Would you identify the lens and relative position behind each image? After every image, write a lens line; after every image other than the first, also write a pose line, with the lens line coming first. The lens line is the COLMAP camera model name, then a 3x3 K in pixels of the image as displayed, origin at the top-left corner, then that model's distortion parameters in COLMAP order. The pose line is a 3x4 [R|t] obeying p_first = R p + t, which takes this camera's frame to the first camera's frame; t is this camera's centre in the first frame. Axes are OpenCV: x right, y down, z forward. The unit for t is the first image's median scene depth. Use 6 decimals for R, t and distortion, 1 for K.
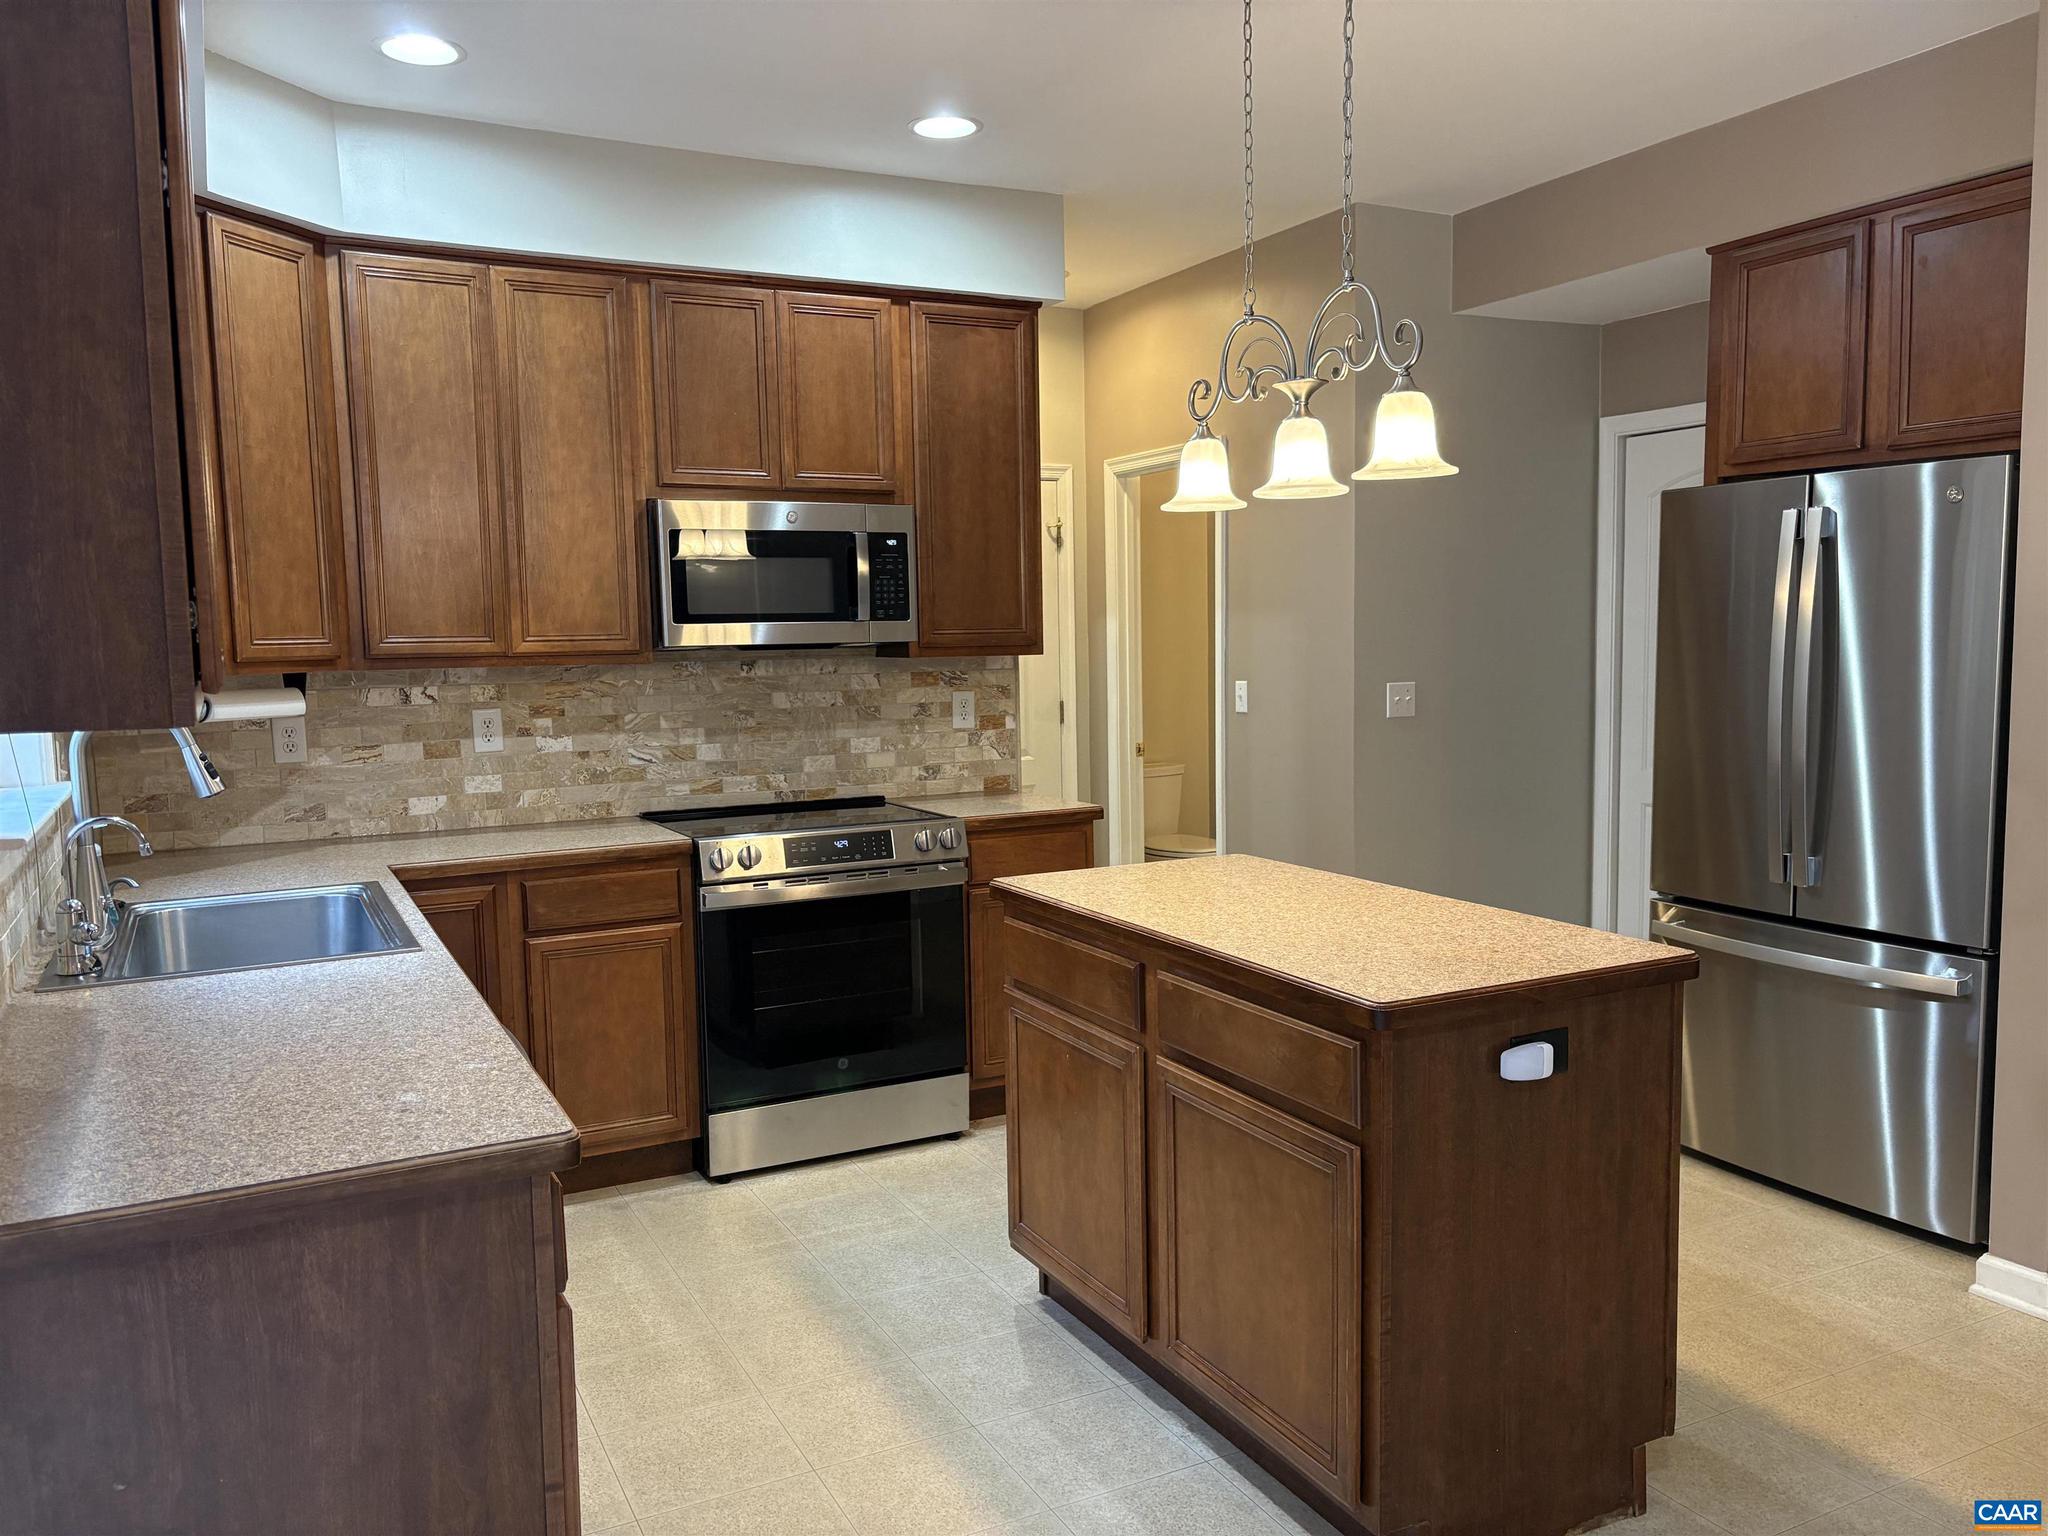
lens RADIAL K [[1561.1, 0, 1025.1], [0, 1561.1, 776.9], [0, 0, 1]] dist [0.035404, -0.008988]
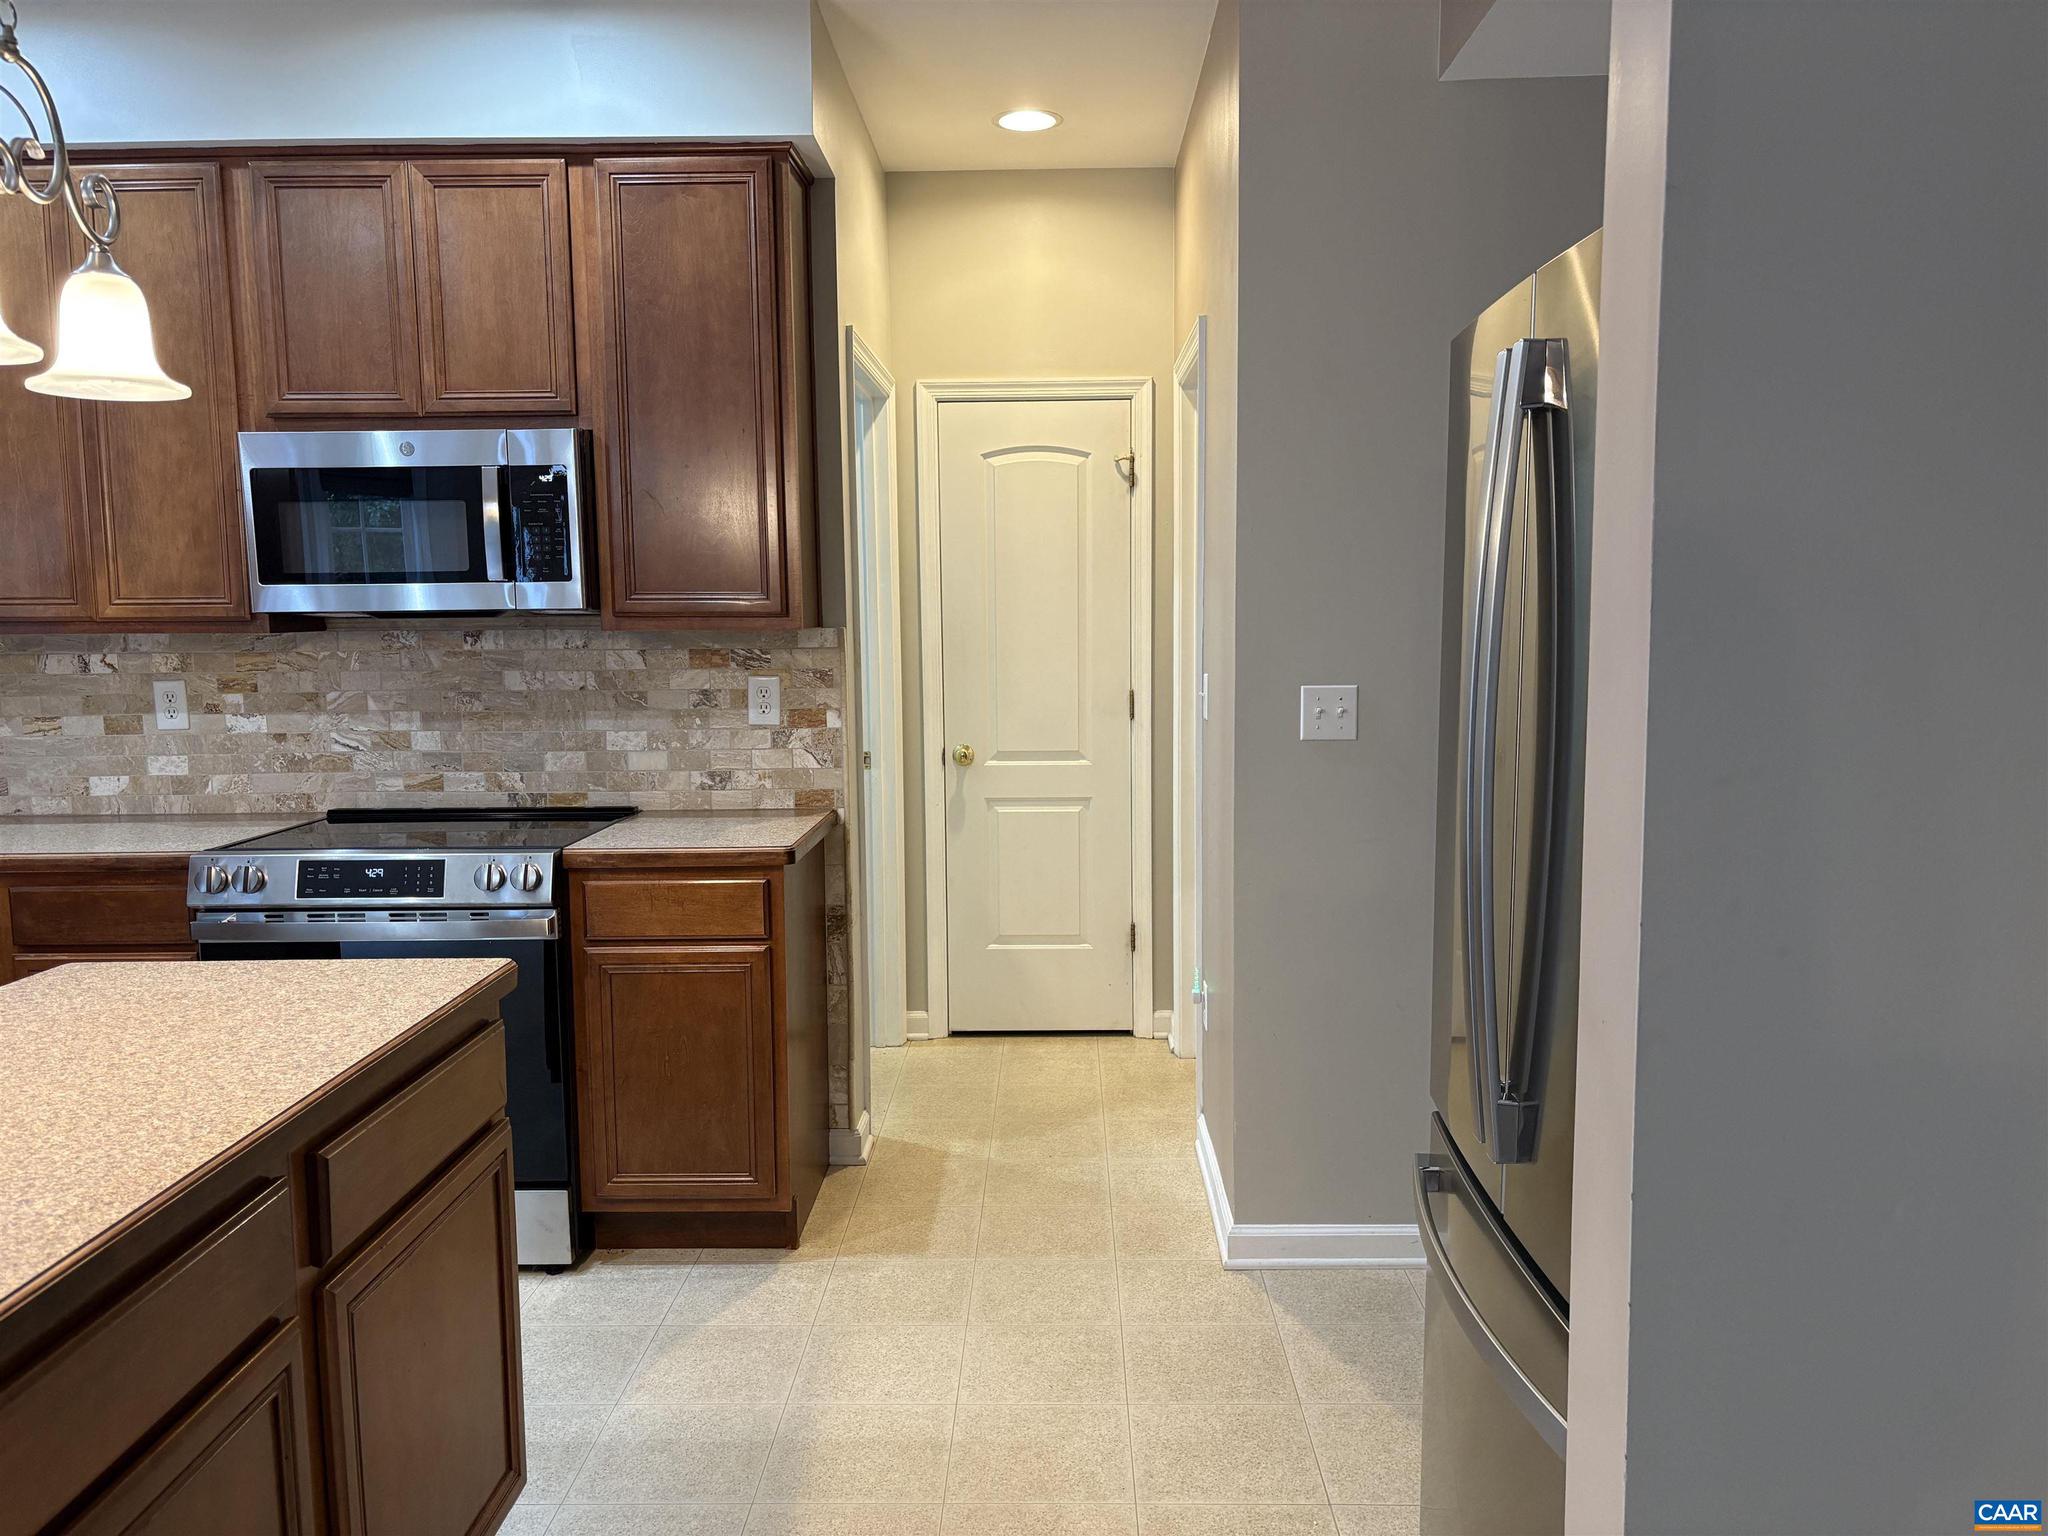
lens RADIAL K [[1561.1, 0, 1023.4], [0, 1561.1, 756.9], [0, 0, 1]] dist [0.035404, -0.008988]
pose [[0.876672, 0.056321, -0.477780, 0.490982], [-0.051138, 0.998407, 0.023860, -0.045144], [0.478363, 0.003515, 0.878155, 0.440403]]
